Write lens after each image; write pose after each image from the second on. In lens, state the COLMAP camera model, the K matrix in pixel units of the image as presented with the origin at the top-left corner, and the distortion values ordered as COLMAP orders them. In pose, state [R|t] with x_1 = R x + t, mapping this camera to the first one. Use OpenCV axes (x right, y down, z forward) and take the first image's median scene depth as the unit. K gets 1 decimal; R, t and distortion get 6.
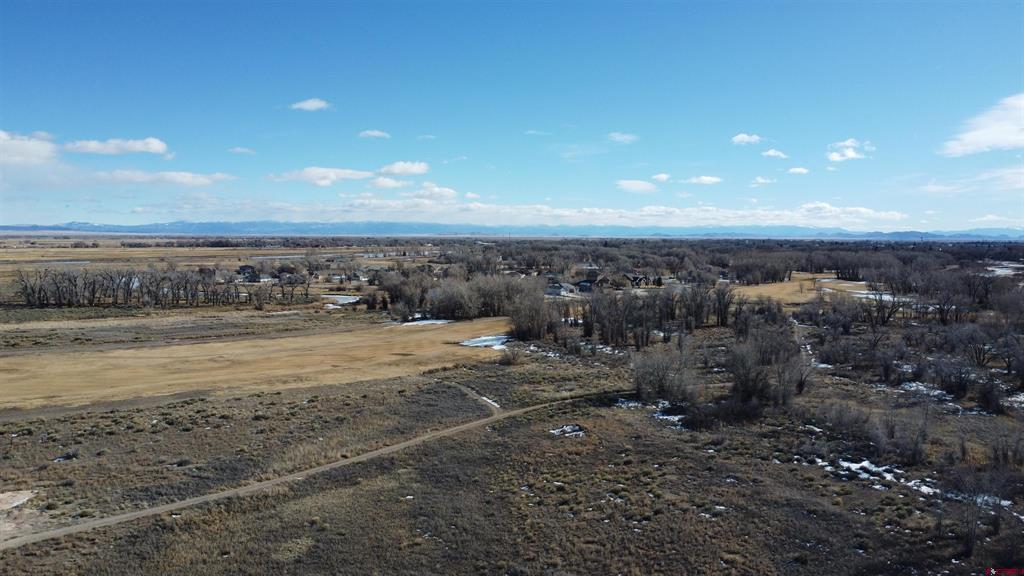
lens RADIAL K [[761.9, 0, 506.4], [0, 761.9, 287.0], [0, 0, 1]] dist [-0.000546, -0.002772]
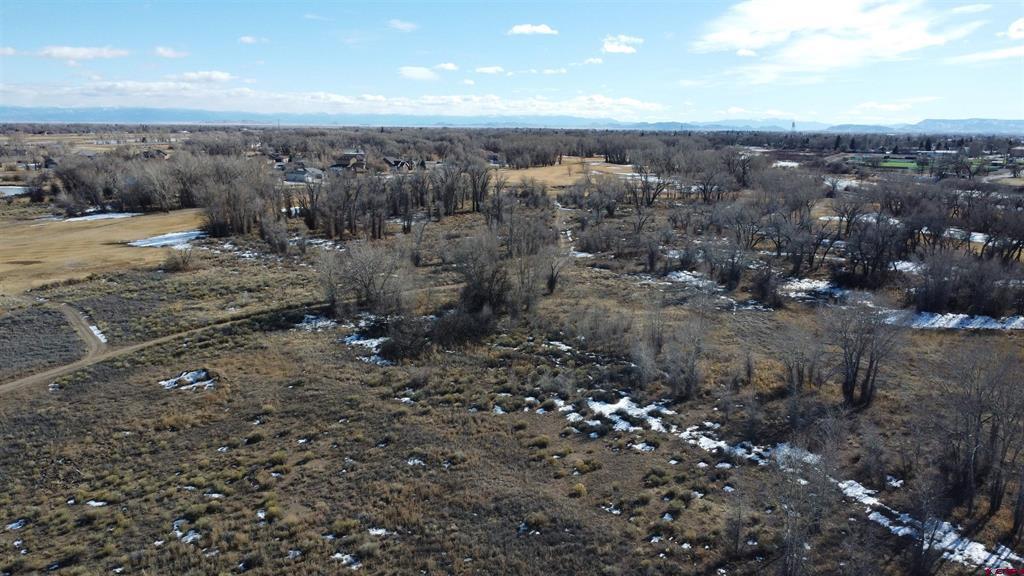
lens RADIAL K [[761.9, 0, 506.4], [0, 761.9, 287.0], [0, 0, 1]] dist [-0.000546, -0.002772]
pose [[0.961604, -0.051759, 0.269515, 0.114706], [0.013175, 0.989628, 0.143047, 0.018404], [-0.274124, -0.134004, 0.952312, 0.235195]]
